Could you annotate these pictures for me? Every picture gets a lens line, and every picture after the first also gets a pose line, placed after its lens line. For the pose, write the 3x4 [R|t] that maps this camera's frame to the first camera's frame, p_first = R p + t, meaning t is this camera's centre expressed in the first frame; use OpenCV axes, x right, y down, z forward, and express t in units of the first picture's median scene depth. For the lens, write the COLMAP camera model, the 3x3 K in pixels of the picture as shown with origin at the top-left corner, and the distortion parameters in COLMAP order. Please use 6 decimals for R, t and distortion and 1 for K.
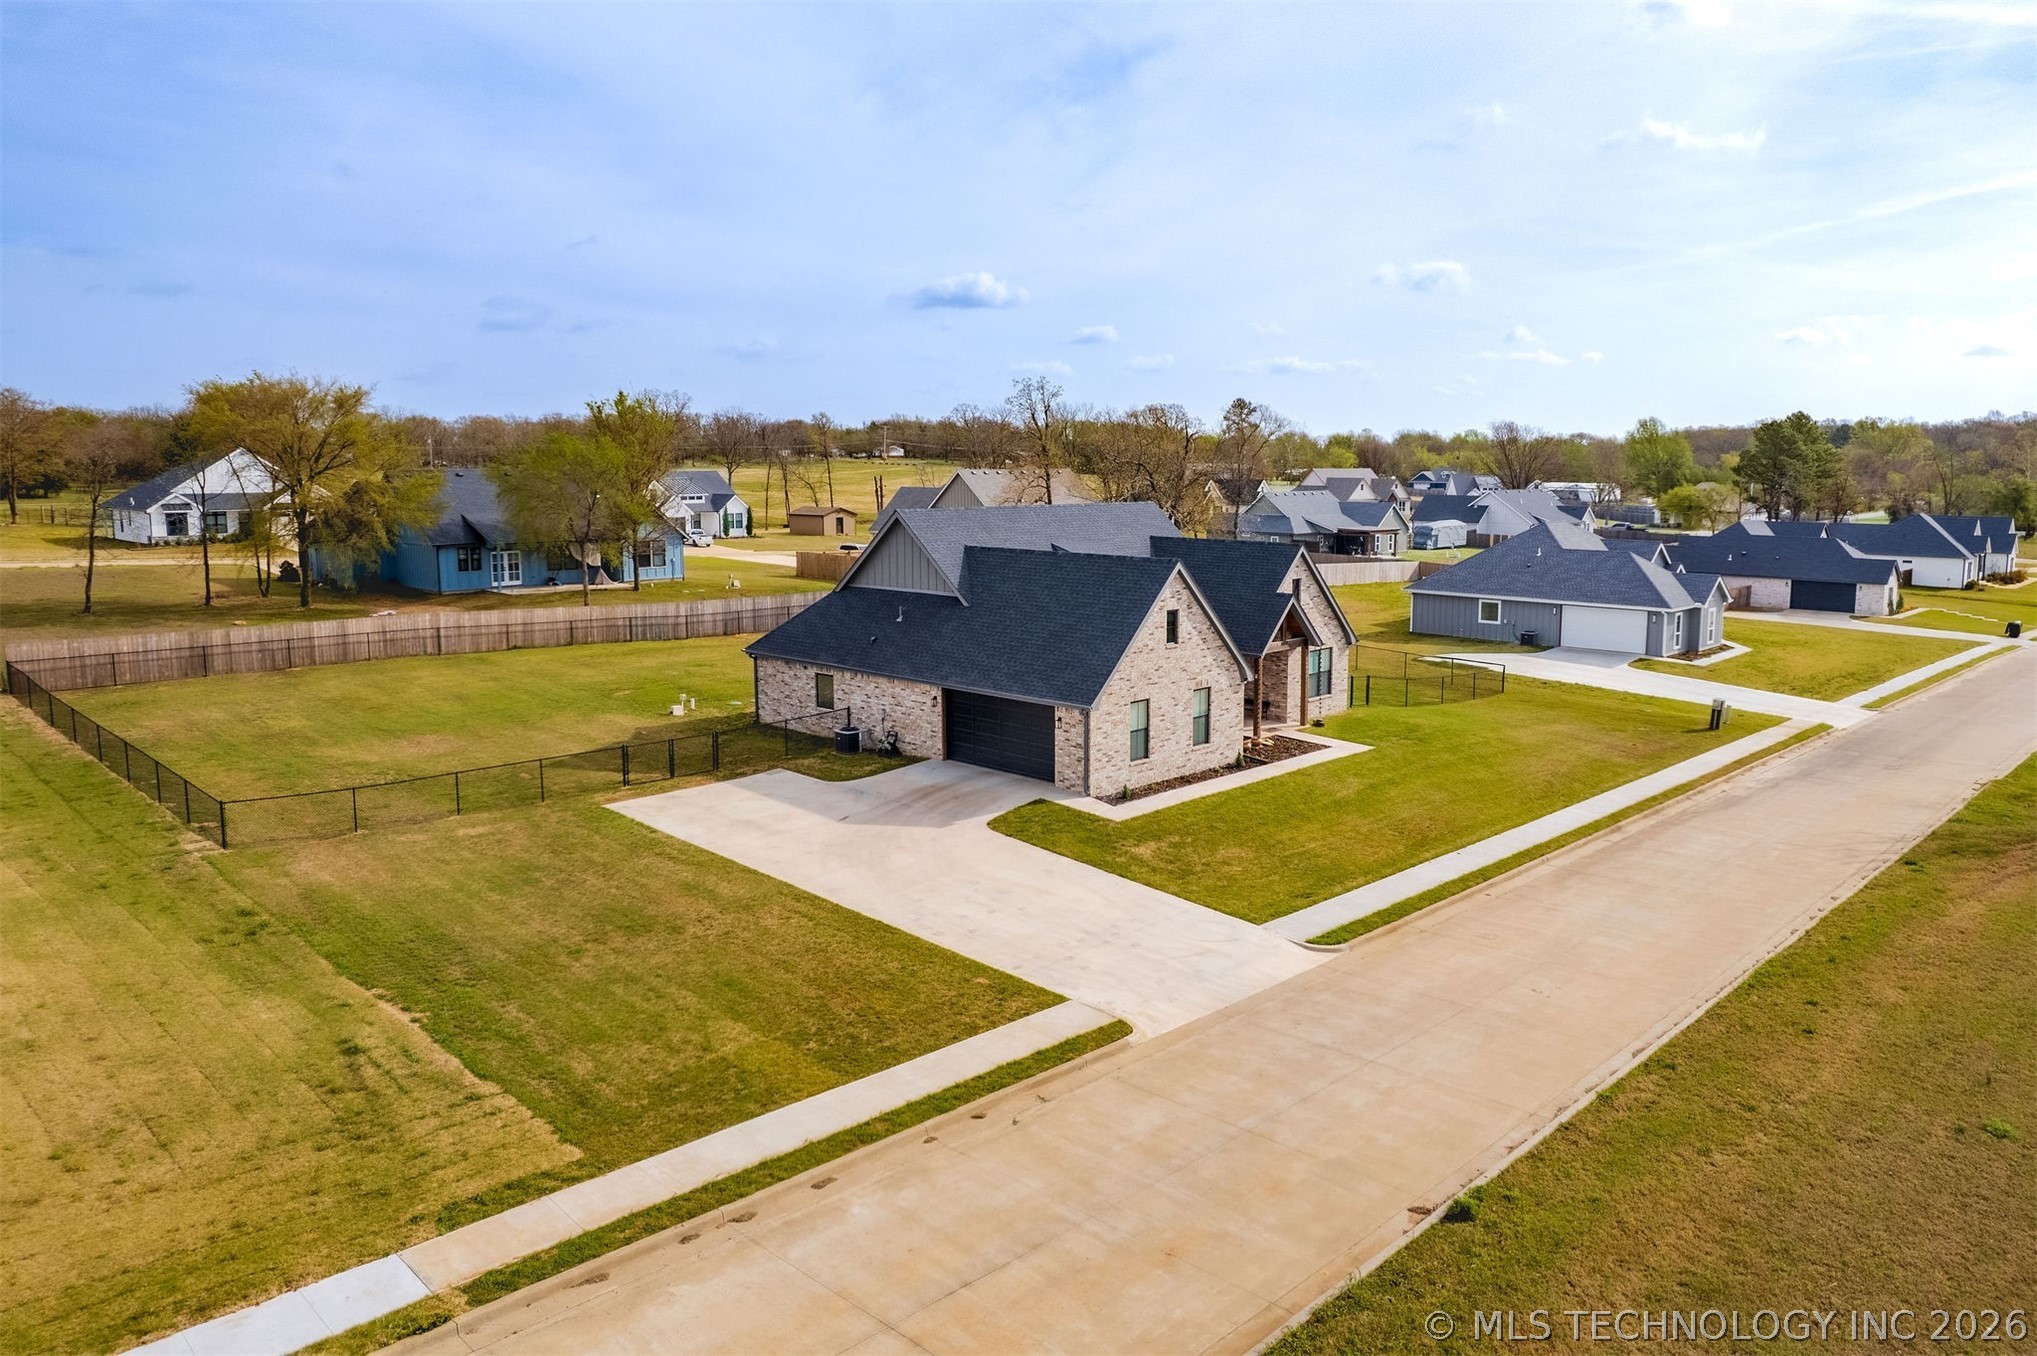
lens RADIAL K [[1307.0, 0, 1029.4], [0, 1307.0, 691.2], [0, 0, 1]] dist [-0.049965, 0.043330]
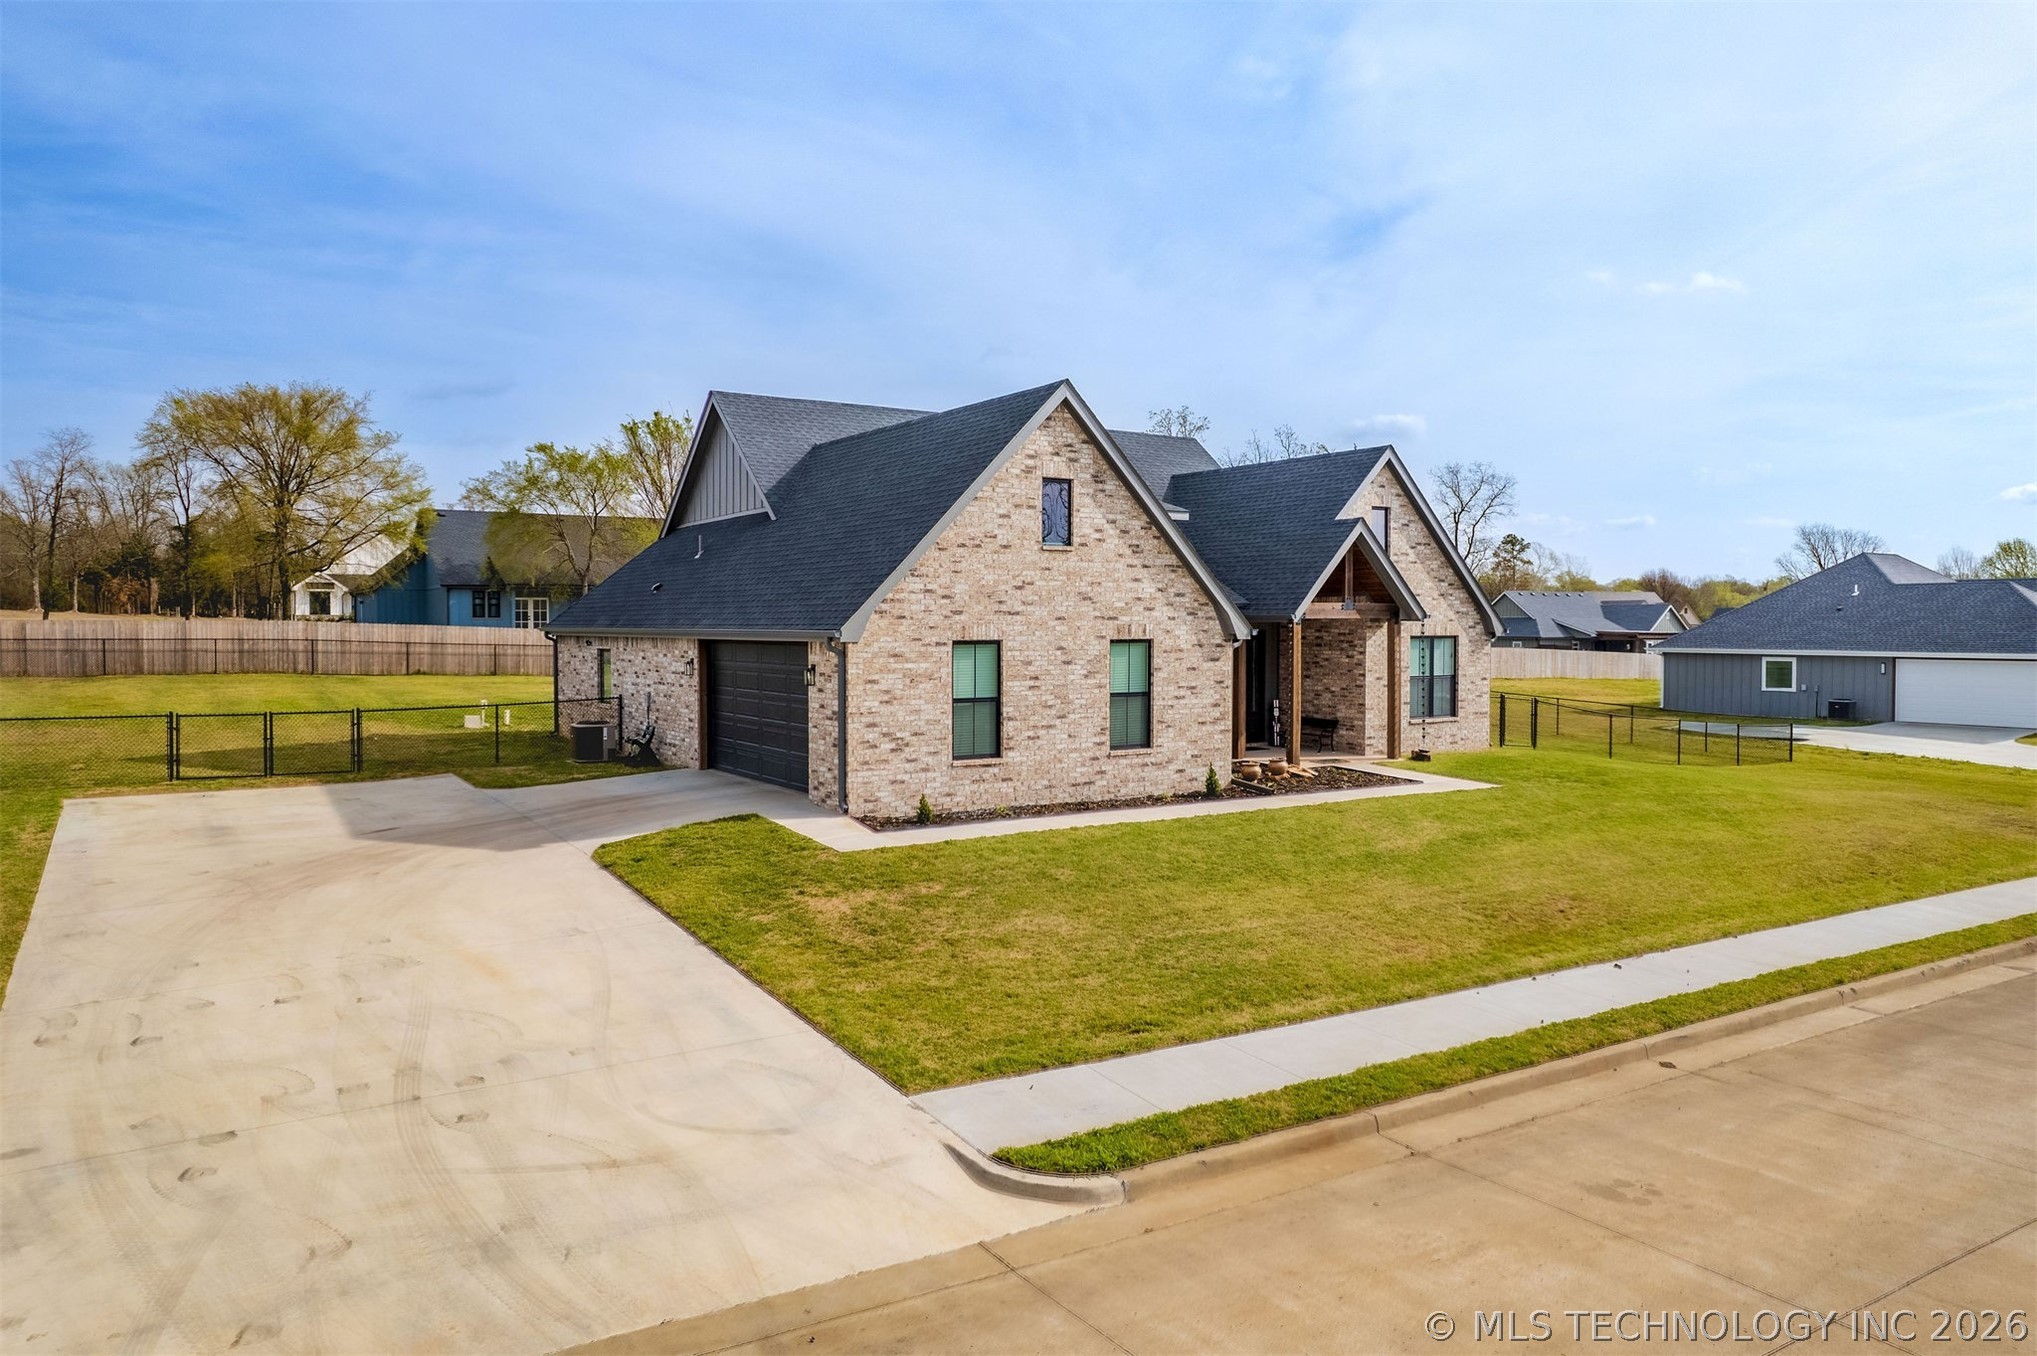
lens RADIAL K [[1307.0, 0, 1018.0], [0, 1307.0, 686.8], [0, 0, 1]] dist [-0.049965, 0.043330]
pose [[0.976932, 0.015368, -0.212998, 0.199126], [-0.041270, 0.992191, -0.117699, 0.080504], [0.209526, 0.123774, 0.969938, 0.473652]]
